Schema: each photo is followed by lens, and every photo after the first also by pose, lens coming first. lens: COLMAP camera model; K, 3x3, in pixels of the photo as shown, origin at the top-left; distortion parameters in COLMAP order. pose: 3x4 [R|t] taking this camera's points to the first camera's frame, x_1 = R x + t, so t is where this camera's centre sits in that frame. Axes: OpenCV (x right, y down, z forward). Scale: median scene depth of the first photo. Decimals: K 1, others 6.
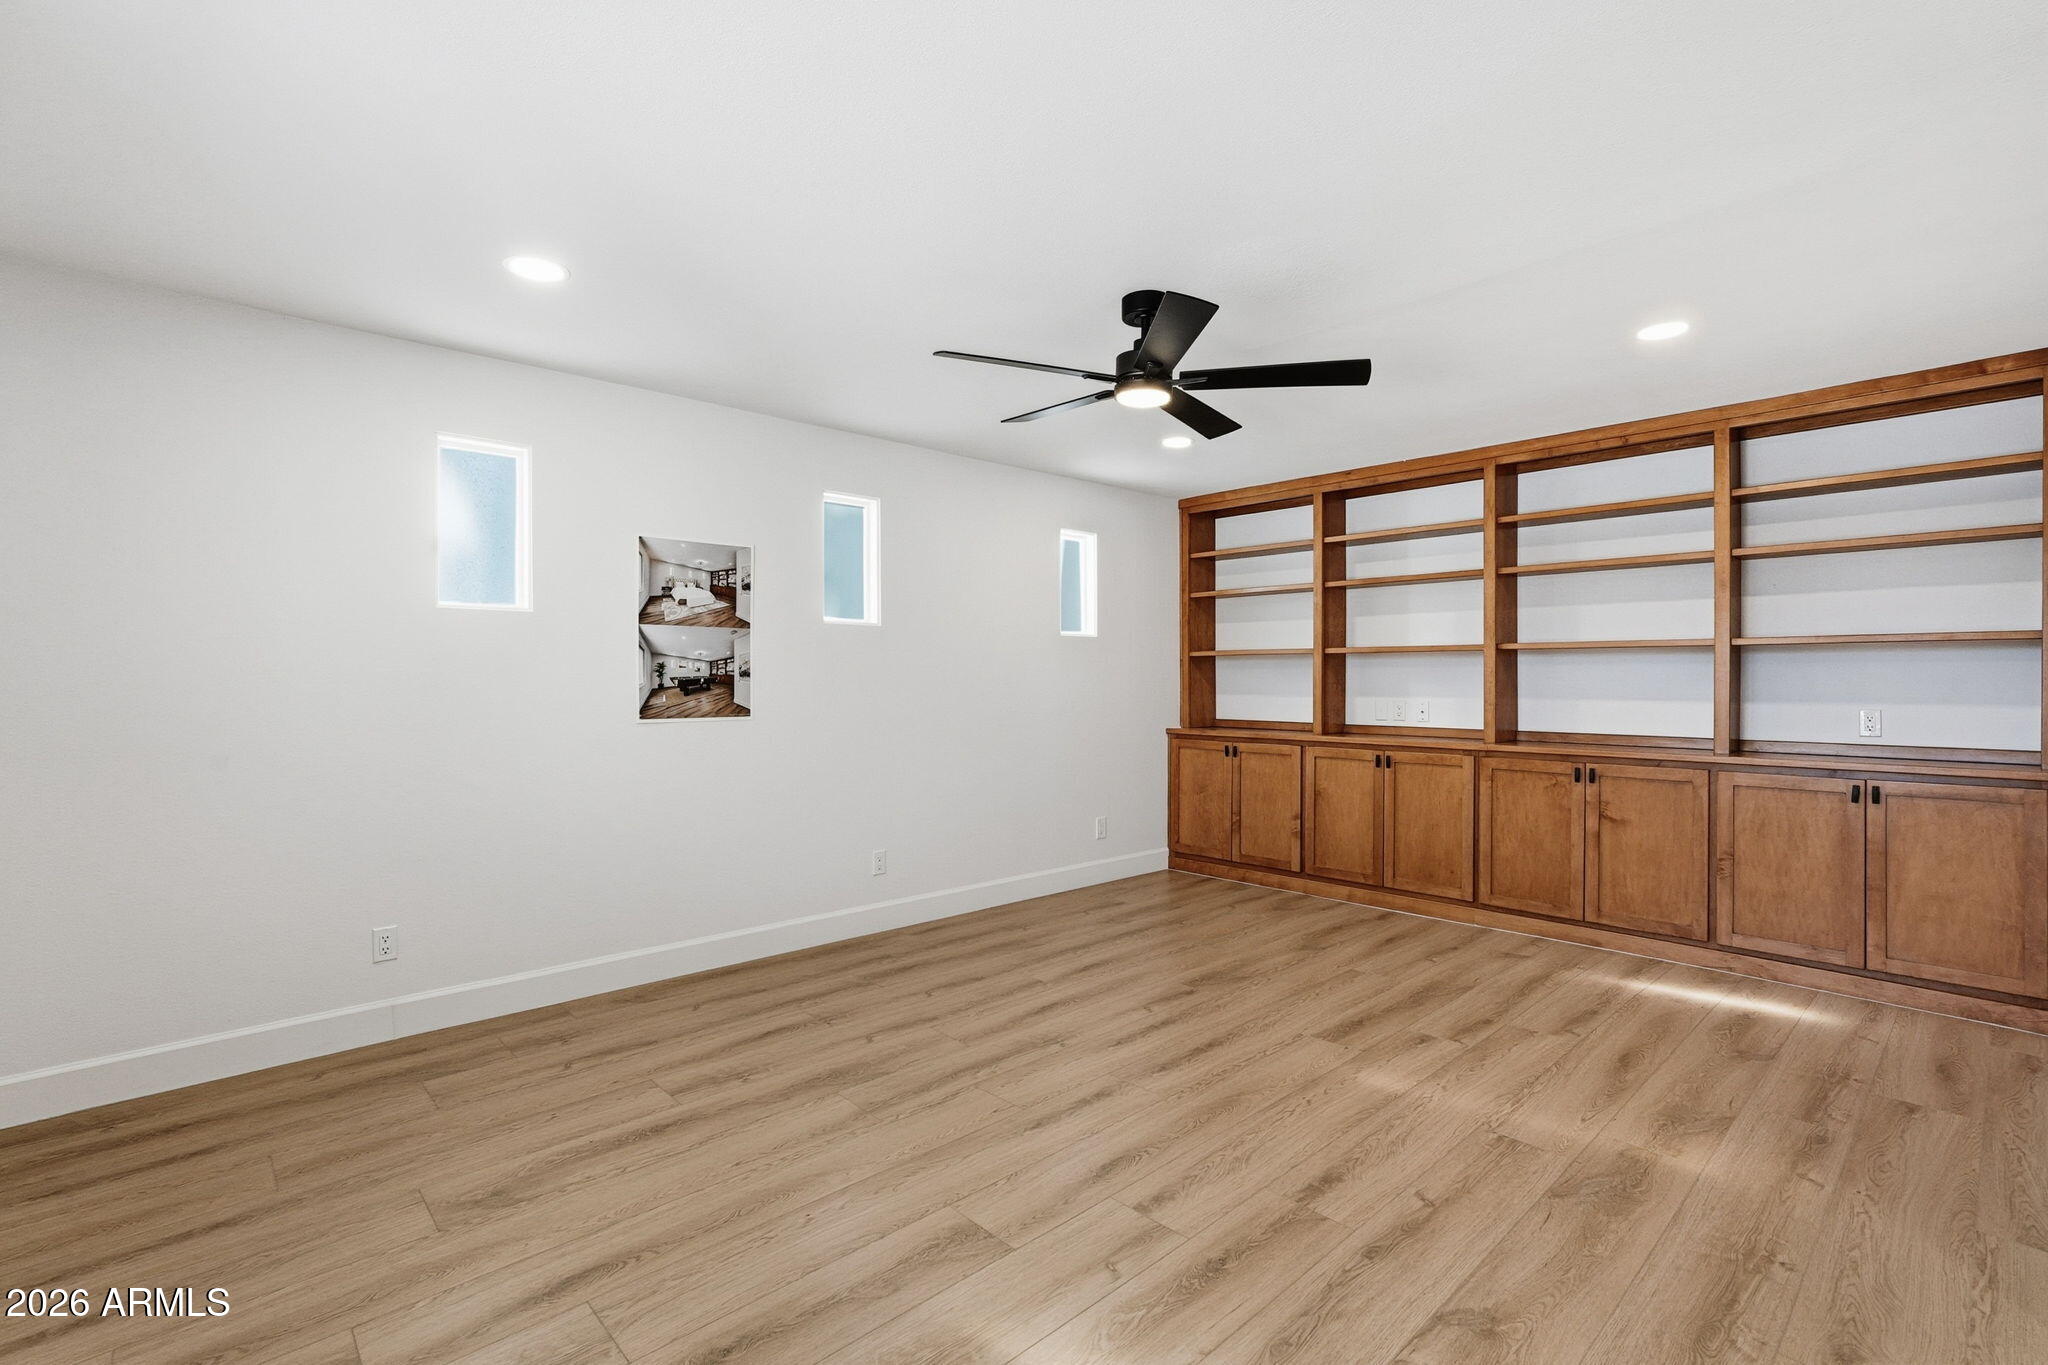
lens RADIAL K [[913.5, 0, 1017.7], [0, 913.5, 677.9], [0, 0, 1]] dist [-0.012015, 0.000651]
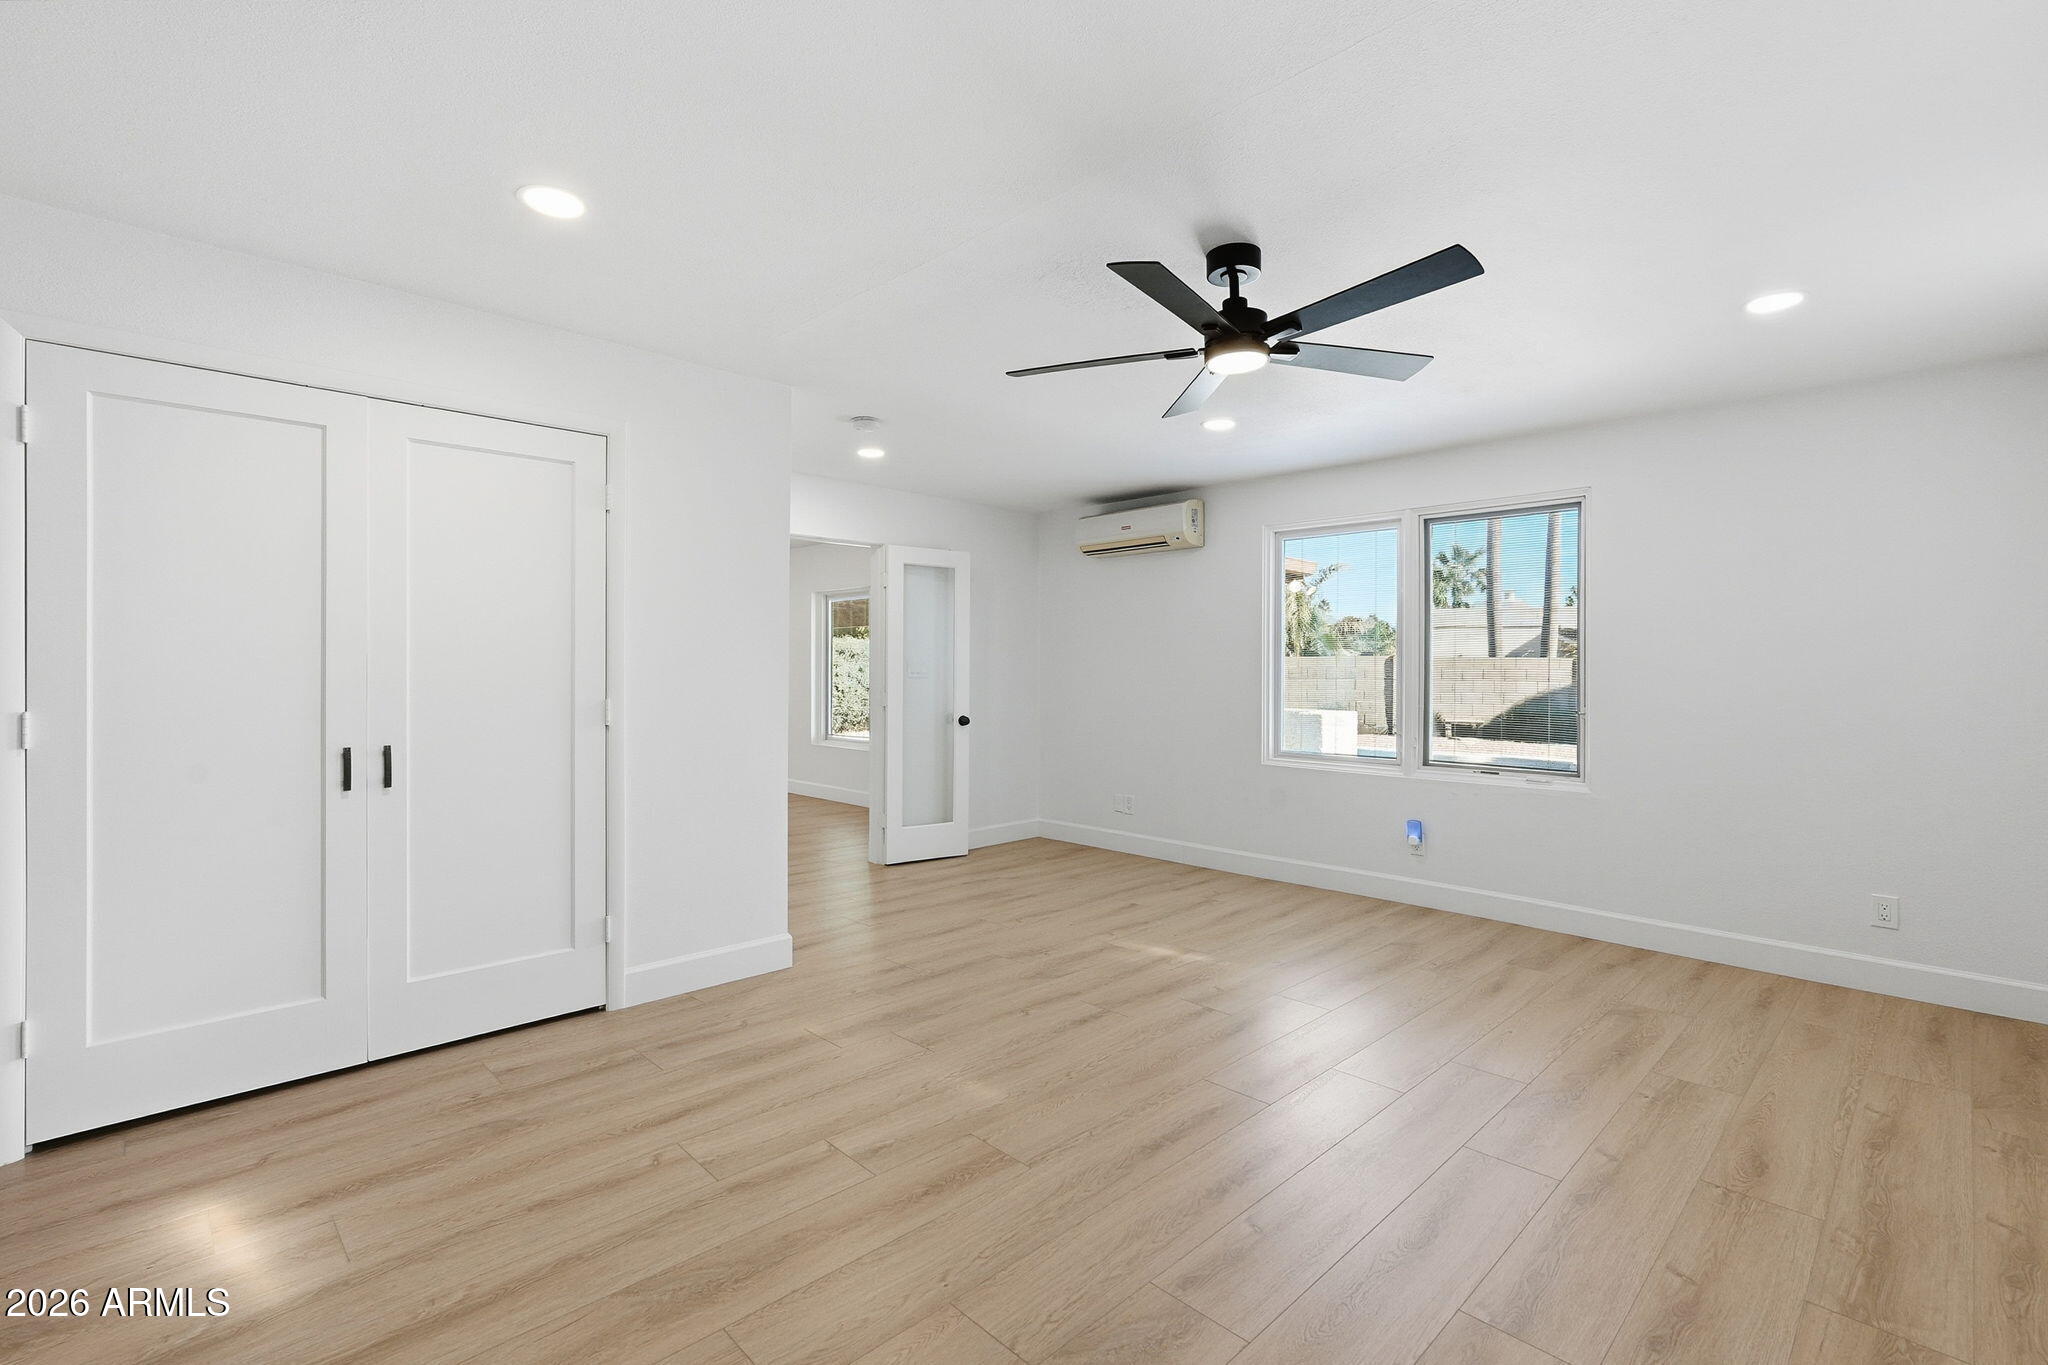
lens RADIAL K [[913.5, 0, 1017.7], [0, 913.5, 677.9], [0, 0, 1]] dist [-0.012015, 0.000651]
pose [[-0.999697, -0.003099, -0.024425, 0.382461], [-0.003305, 0.999959, 0.008395, -0.000977], [0.024398, 0.008473, -0.999666, 1.934309]]
